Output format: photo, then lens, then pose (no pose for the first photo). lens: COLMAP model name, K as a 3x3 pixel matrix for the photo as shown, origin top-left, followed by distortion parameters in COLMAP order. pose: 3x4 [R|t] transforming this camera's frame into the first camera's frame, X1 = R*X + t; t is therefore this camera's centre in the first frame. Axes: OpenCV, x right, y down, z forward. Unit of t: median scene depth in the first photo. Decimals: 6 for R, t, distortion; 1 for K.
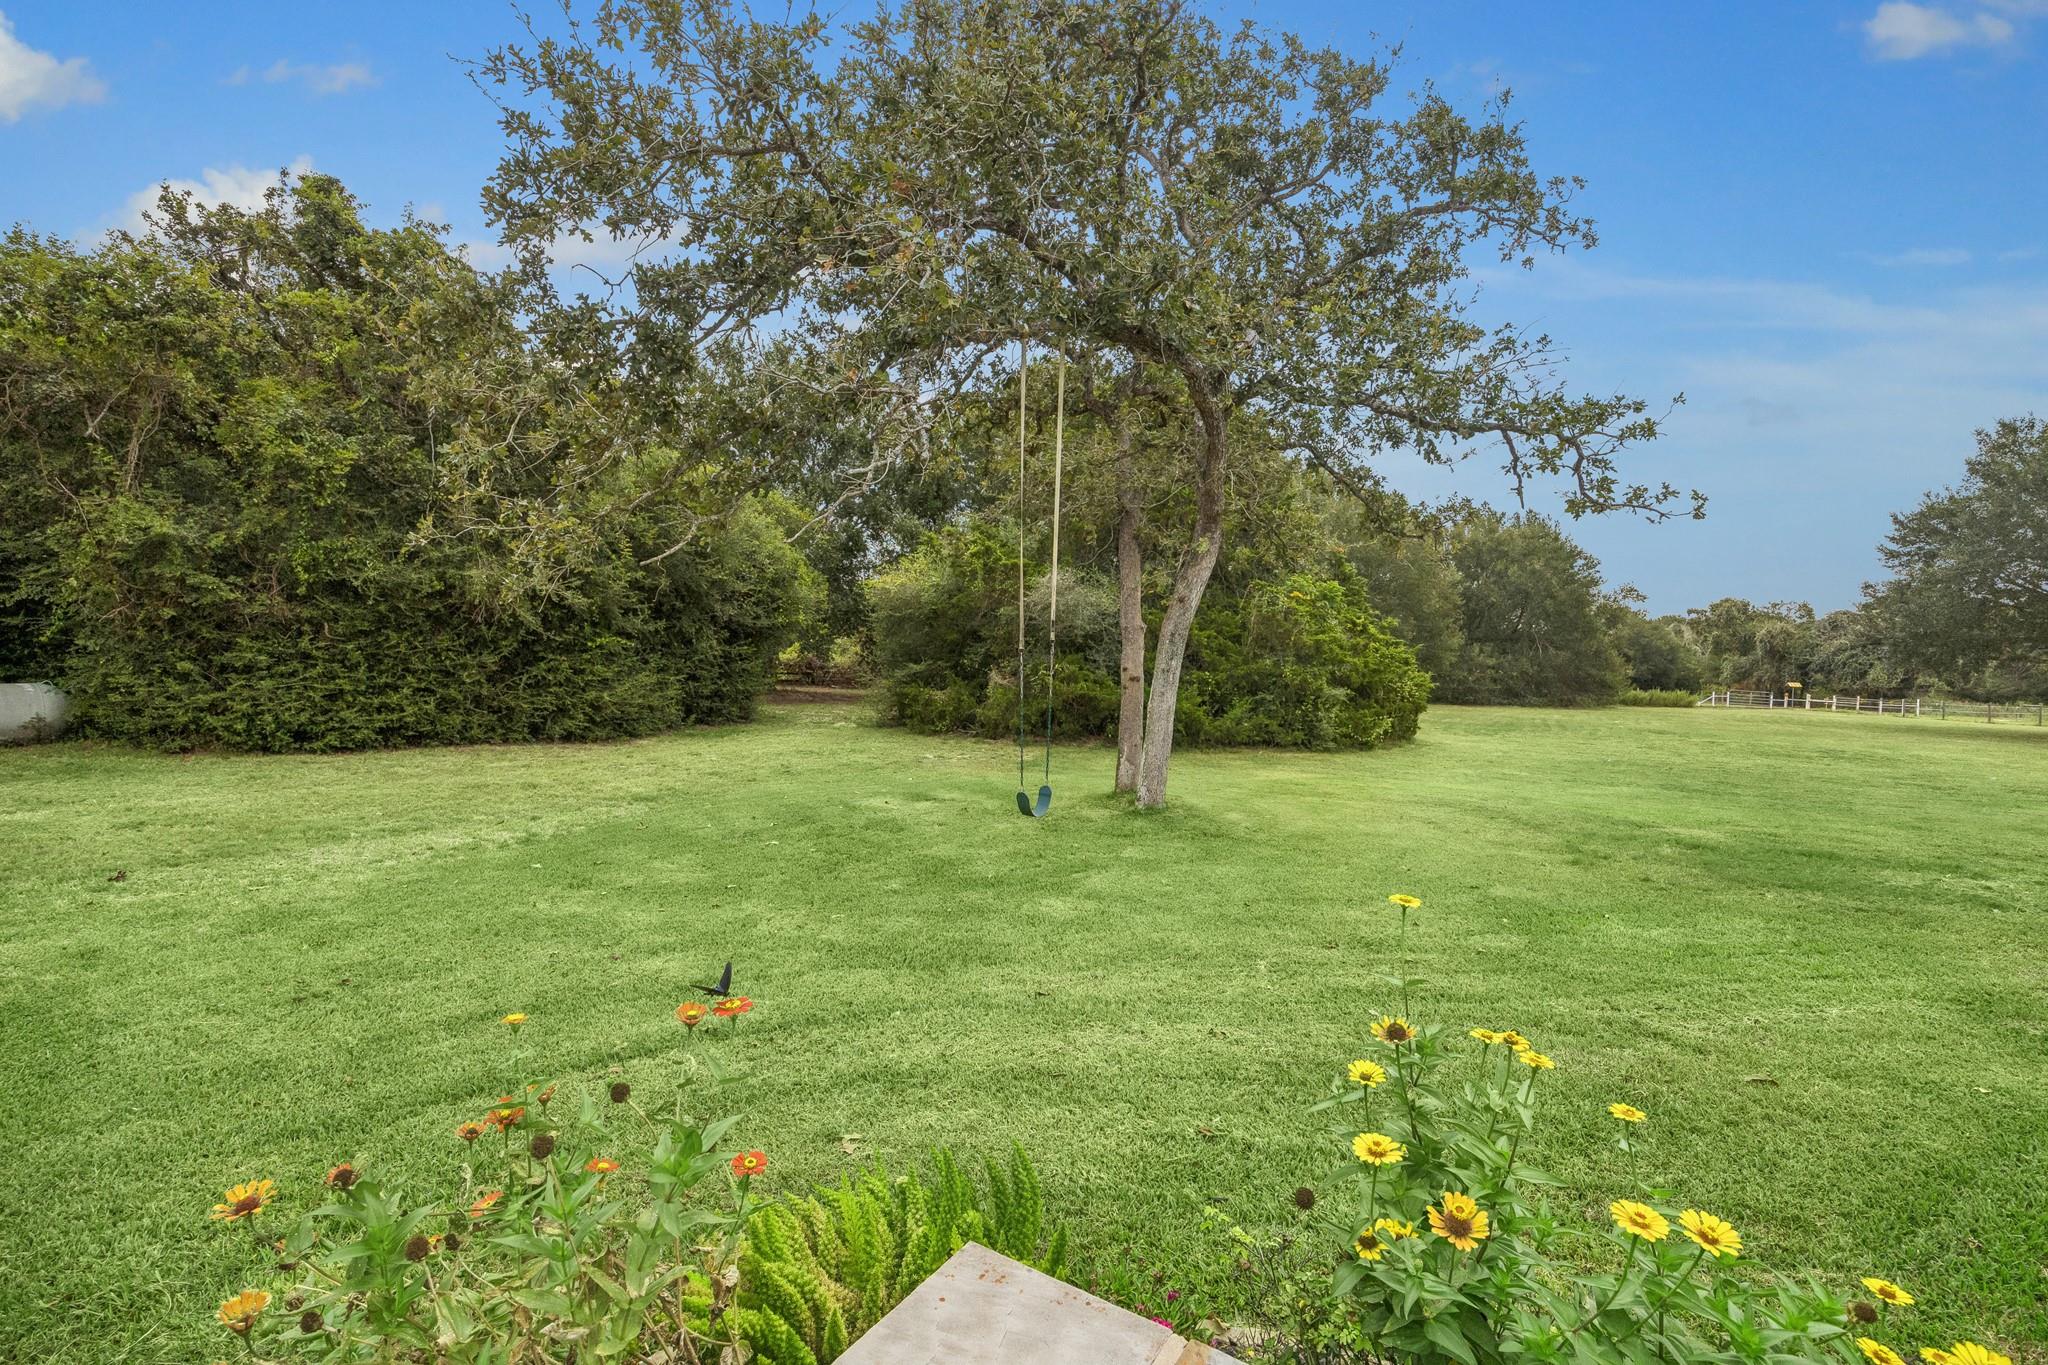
lens RADIAL K [[877.0, 0, 1033.9], [0, 877.0, 680.9], [0, 0, 1]] dist [-0.013671, -0.000754]
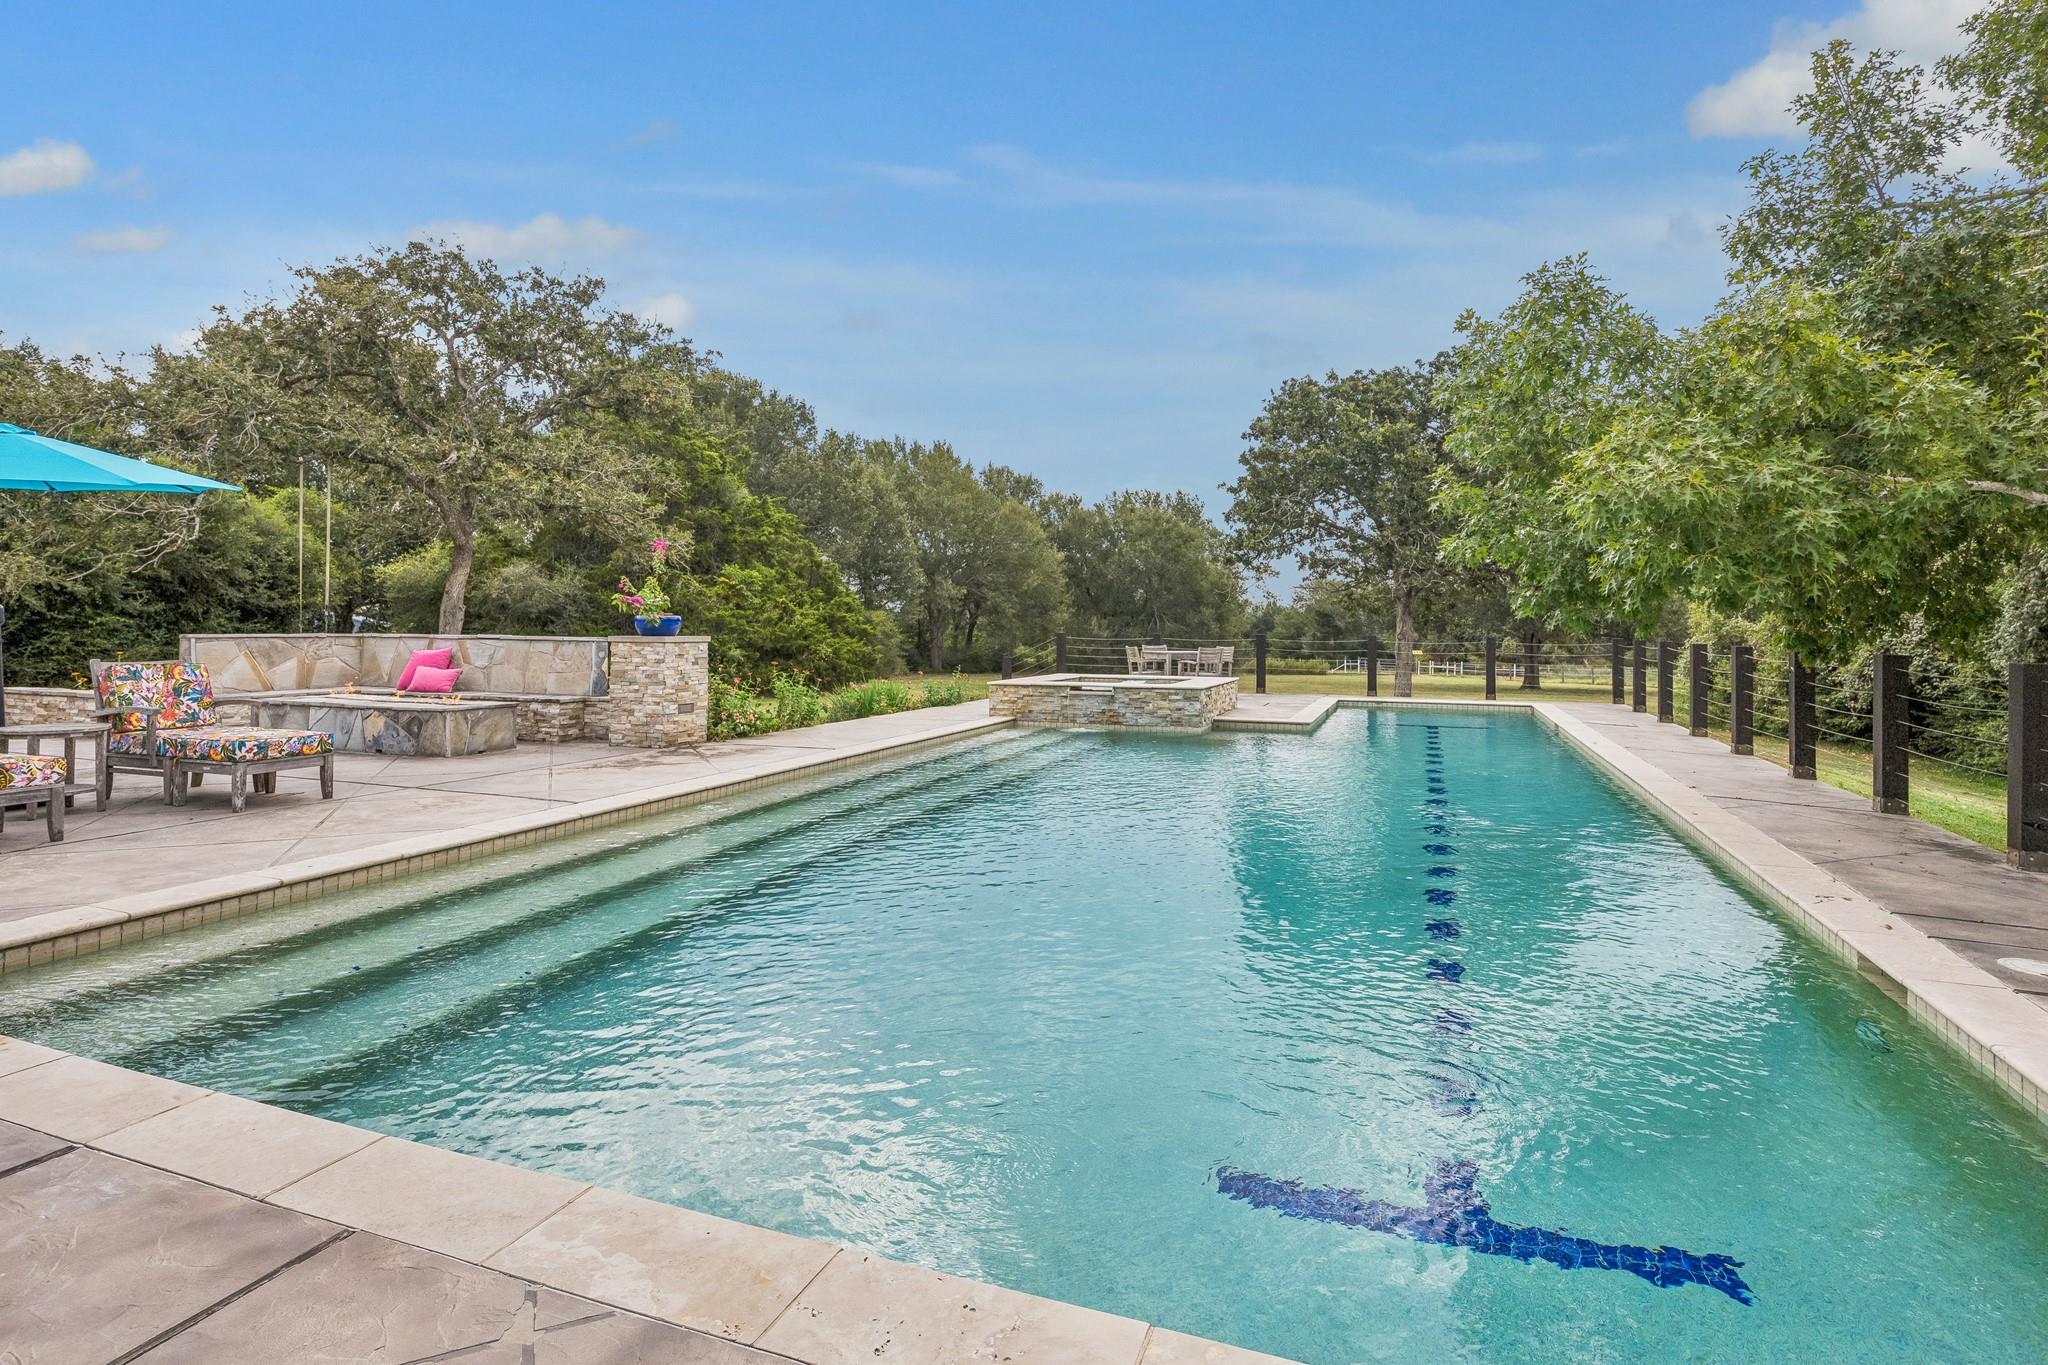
lens RADIAL K [[1031.9, 0, 1036.7], [0, 1031.9, 624.1], [0, 0, 1]] dist [-0.000636, 0.000291]
pose [[0.978203, -0.008994, 0.207457, 0.220749], [0.017271, 0.999124, -0.038124, 0.017623], [-0.206932, 0.040876, 0.977501, -0.315841]]
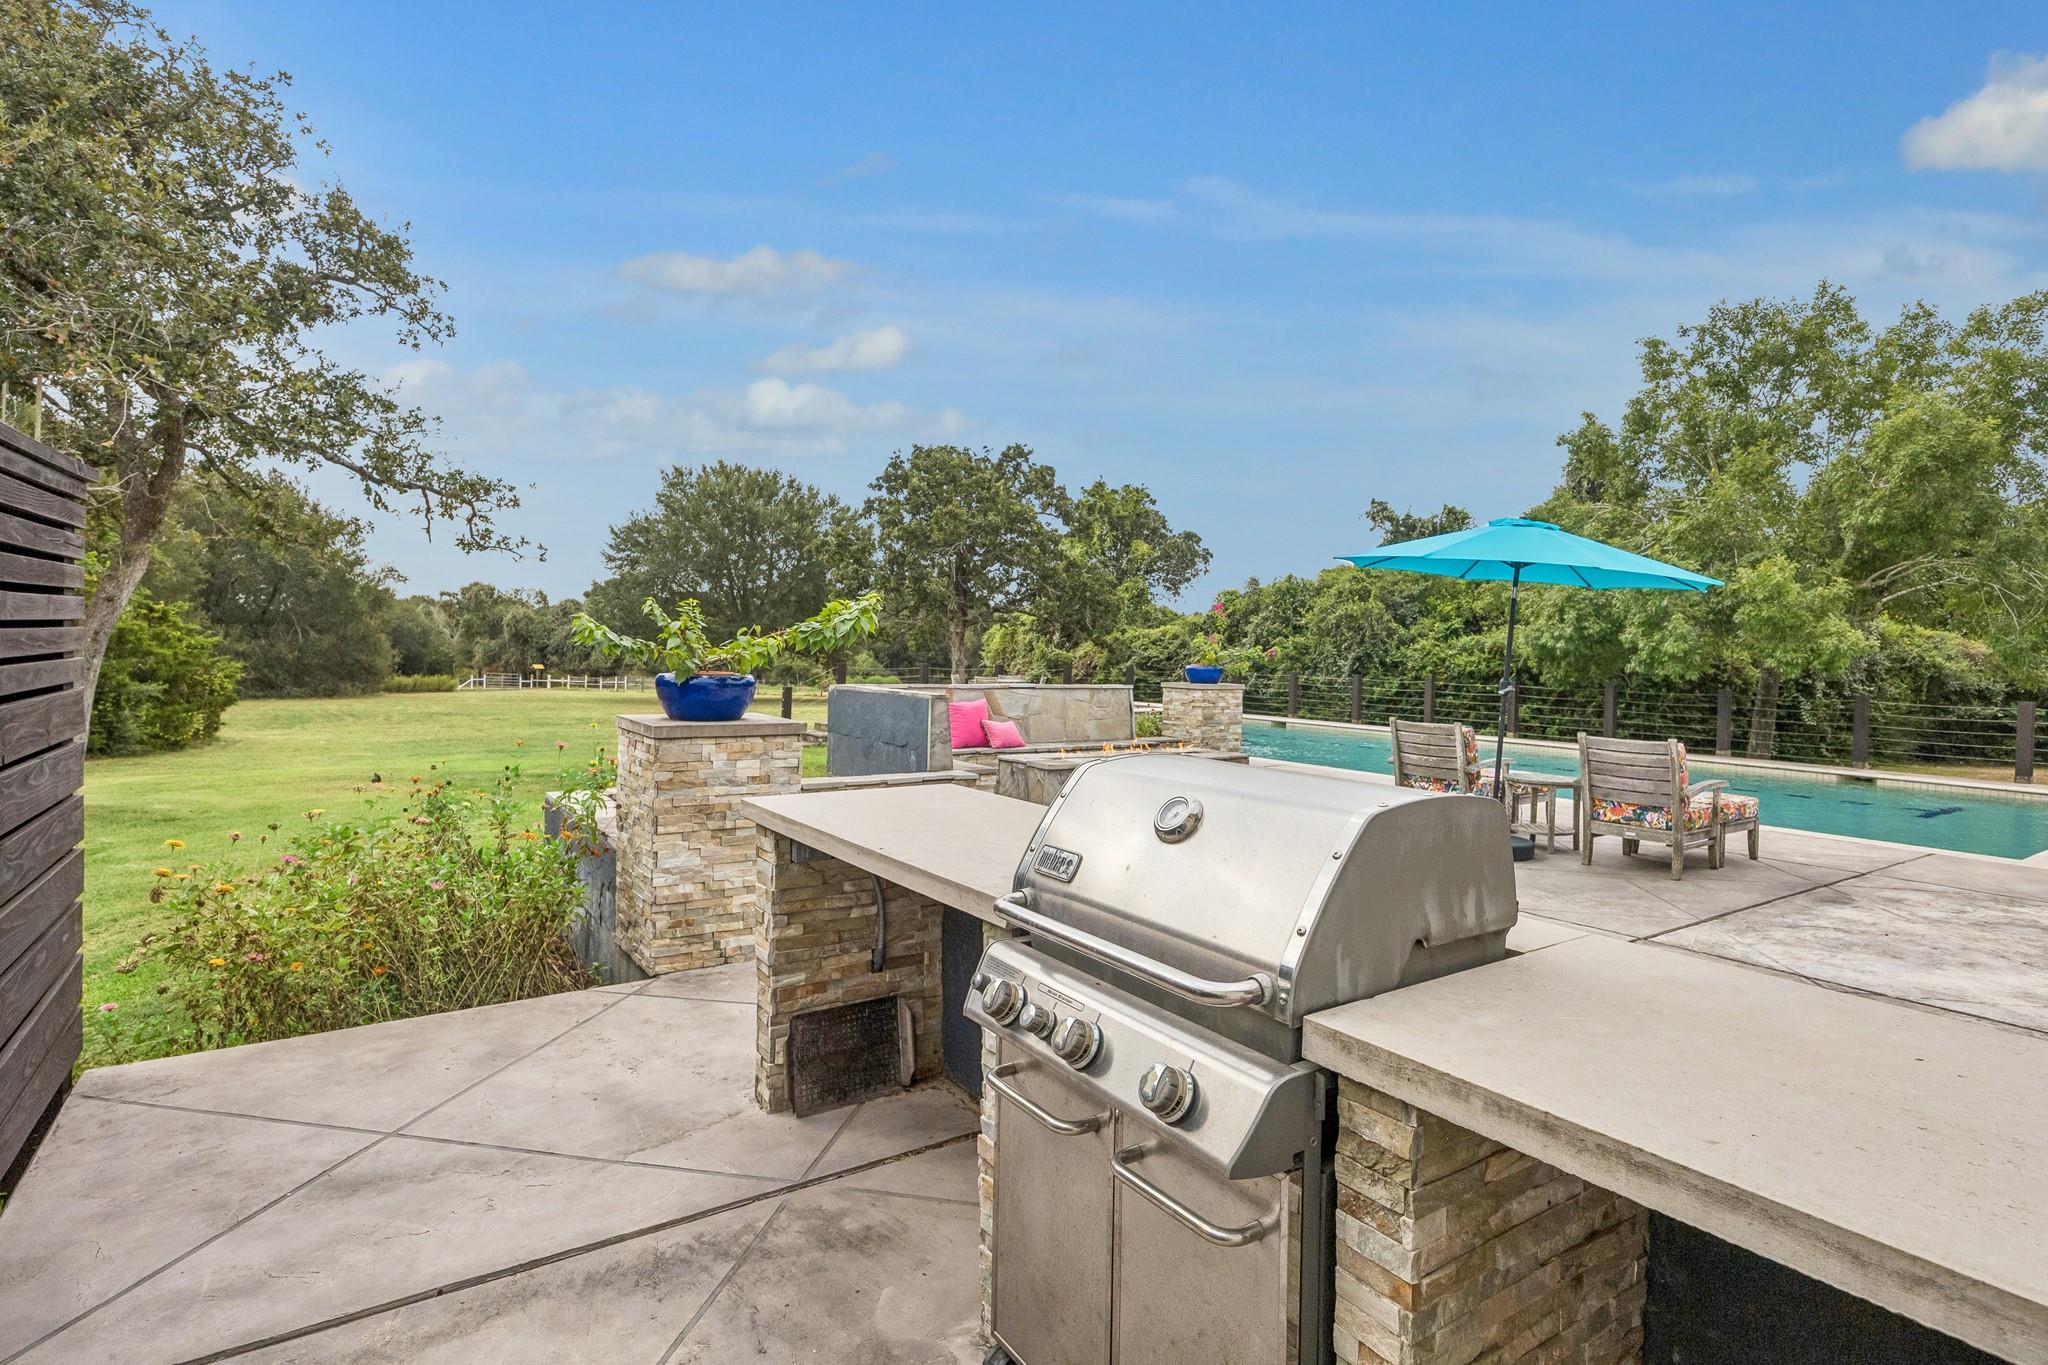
lens RADIAL K [[1025.4, 0, 1027.5], [0, 1025.4, 658.7], [0, 0, 1]] dist [-0.001619, 0.000354]
pose [[0.385381, -0.014701, 0.922640, -0.123627], [0.021514, 0.999744, 0.006944, -0.001939], [-0.922507, 0.017173, 0.385599, -0.104446]]
